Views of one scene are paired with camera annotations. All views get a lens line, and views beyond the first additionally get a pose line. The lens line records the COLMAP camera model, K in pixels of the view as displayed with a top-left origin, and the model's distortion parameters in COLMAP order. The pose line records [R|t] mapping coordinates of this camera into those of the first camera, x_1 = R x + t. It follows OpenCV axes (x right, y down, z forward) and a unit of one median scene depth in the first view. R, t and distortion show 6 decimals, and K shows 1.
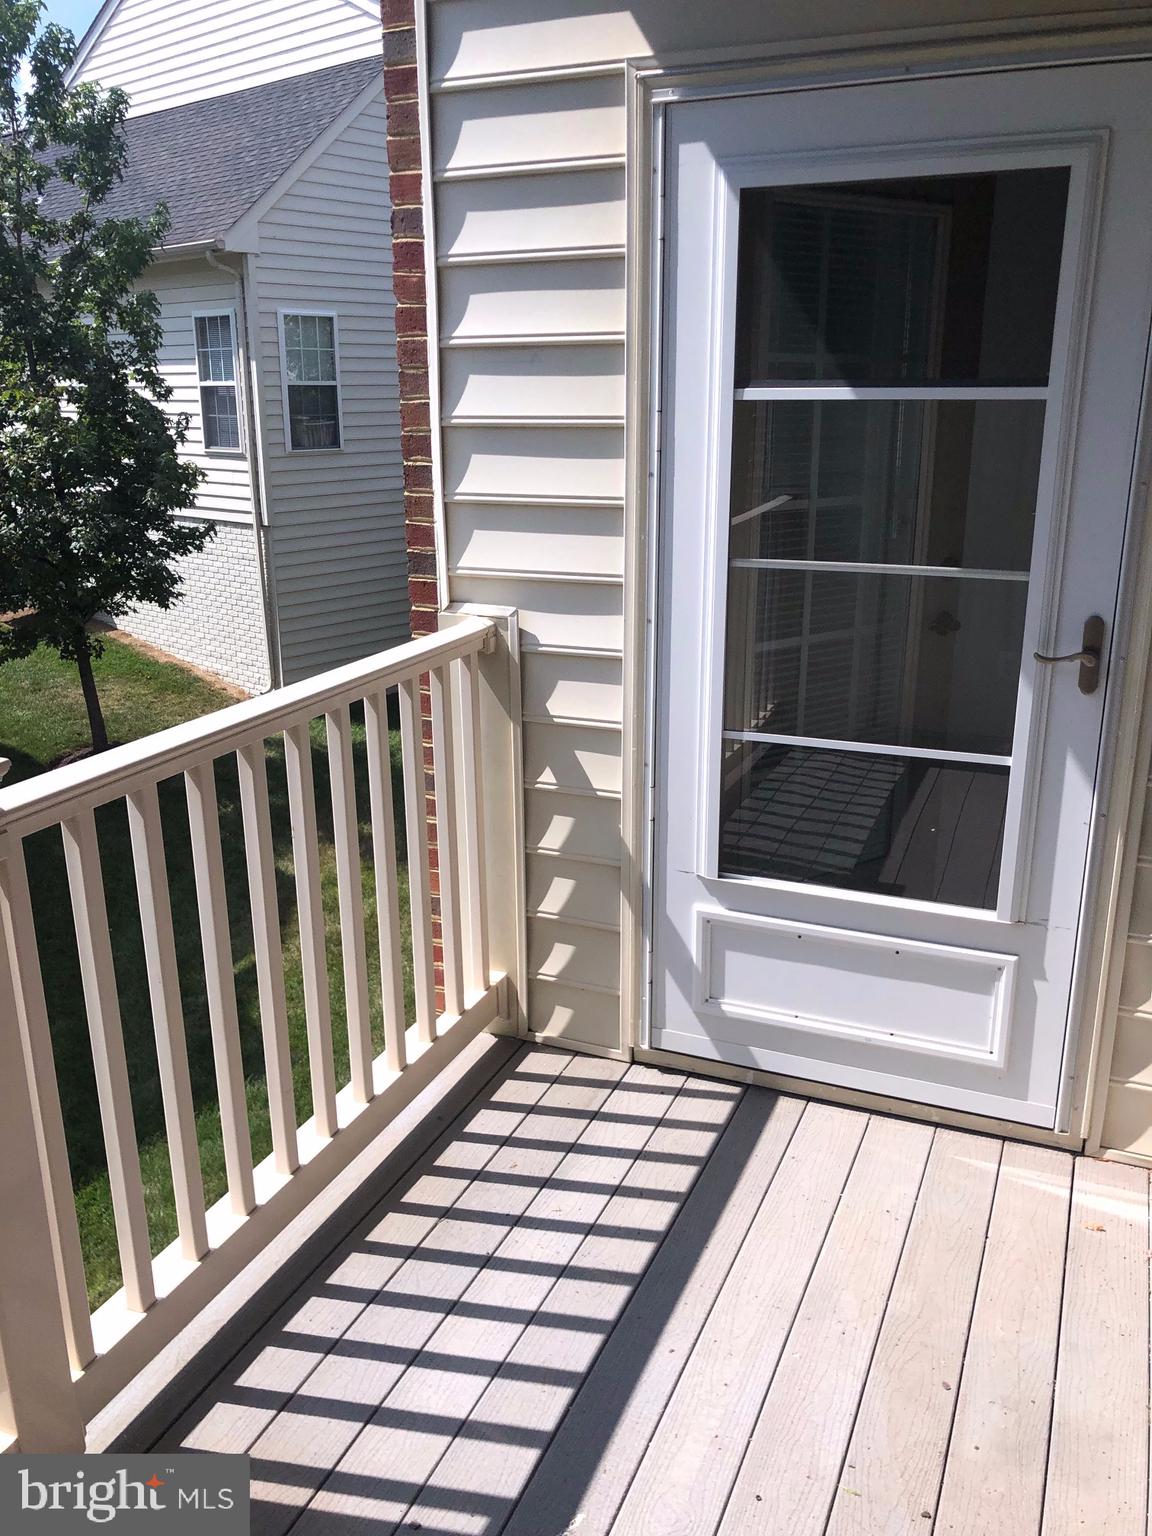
lens RADIAL K [[1226.0, 0, 572.9], [0, 1226.0, 771.7], [0, 0, 1]] dist [0.029777, -0.205774]
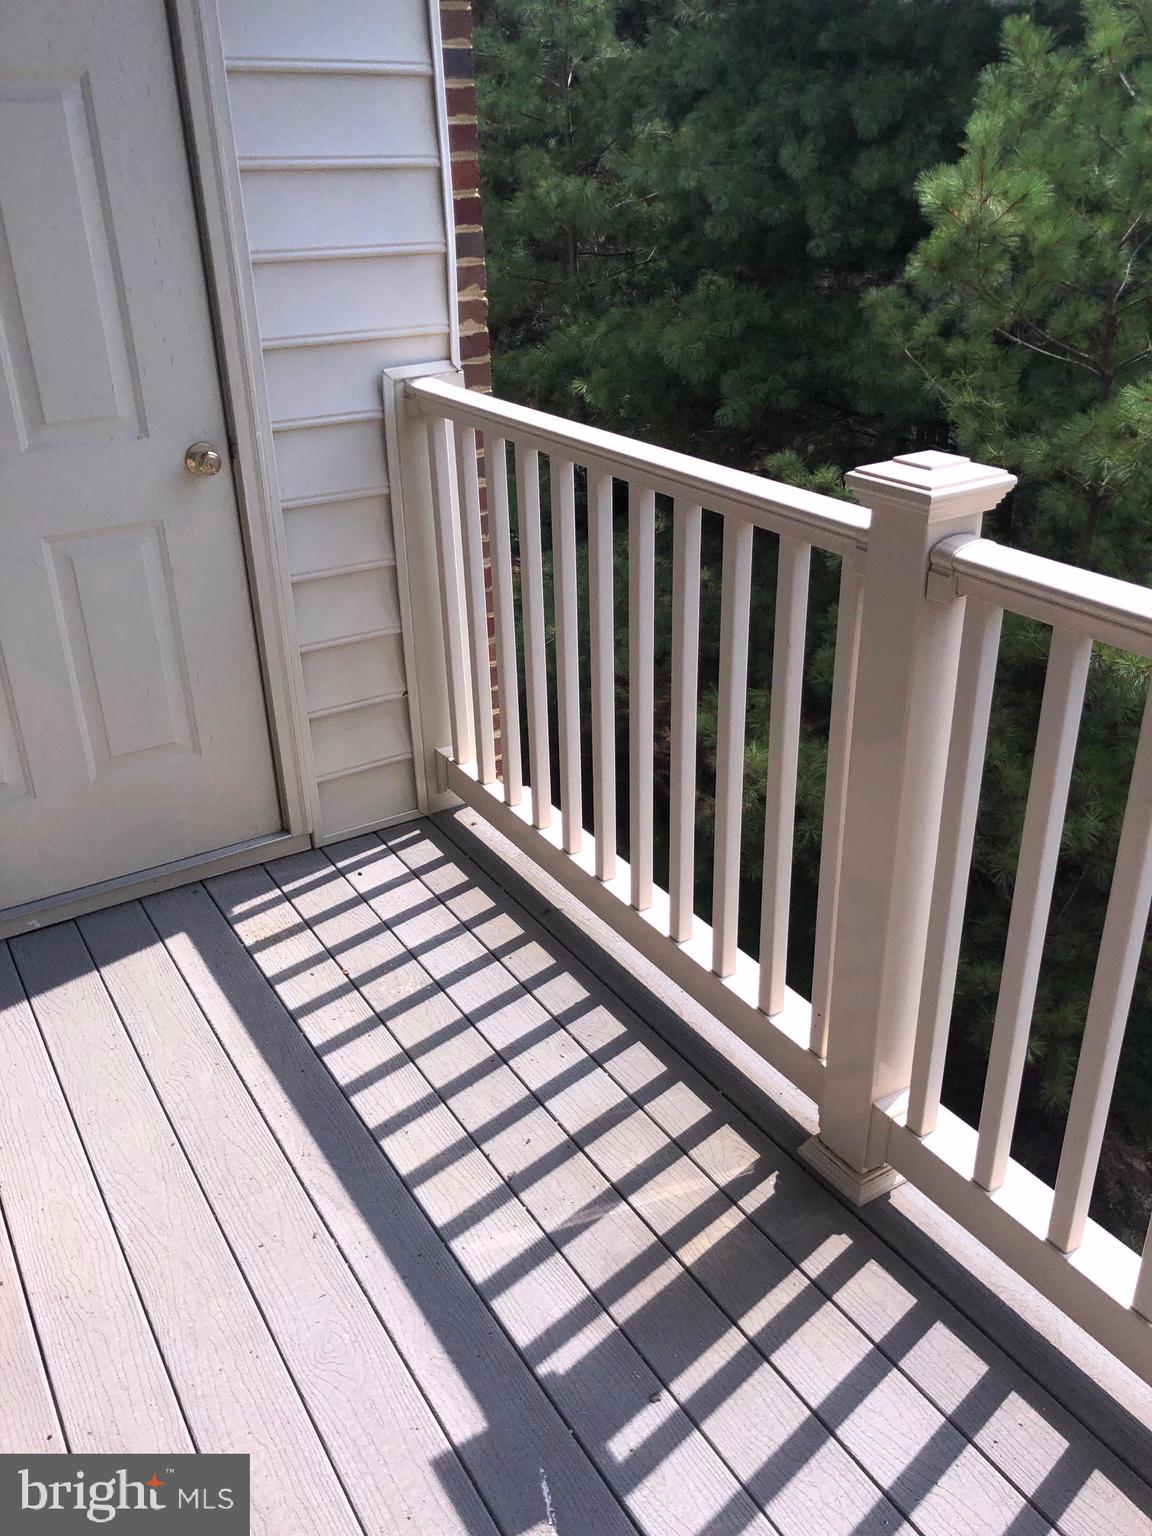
lens RADIAL K [[1253.8, 0, 576.0], [0, 1253.8, 768.0], [0, 0, 1]] dist [0.012155, -0.012202]
pose [[-0.591222, 0.349699, -0.726751, 0.497581], [-0.229890, 0.790653, 0.567466, -0.328947], [0.773051, 0.502571, -0.387059, 1.232484]]
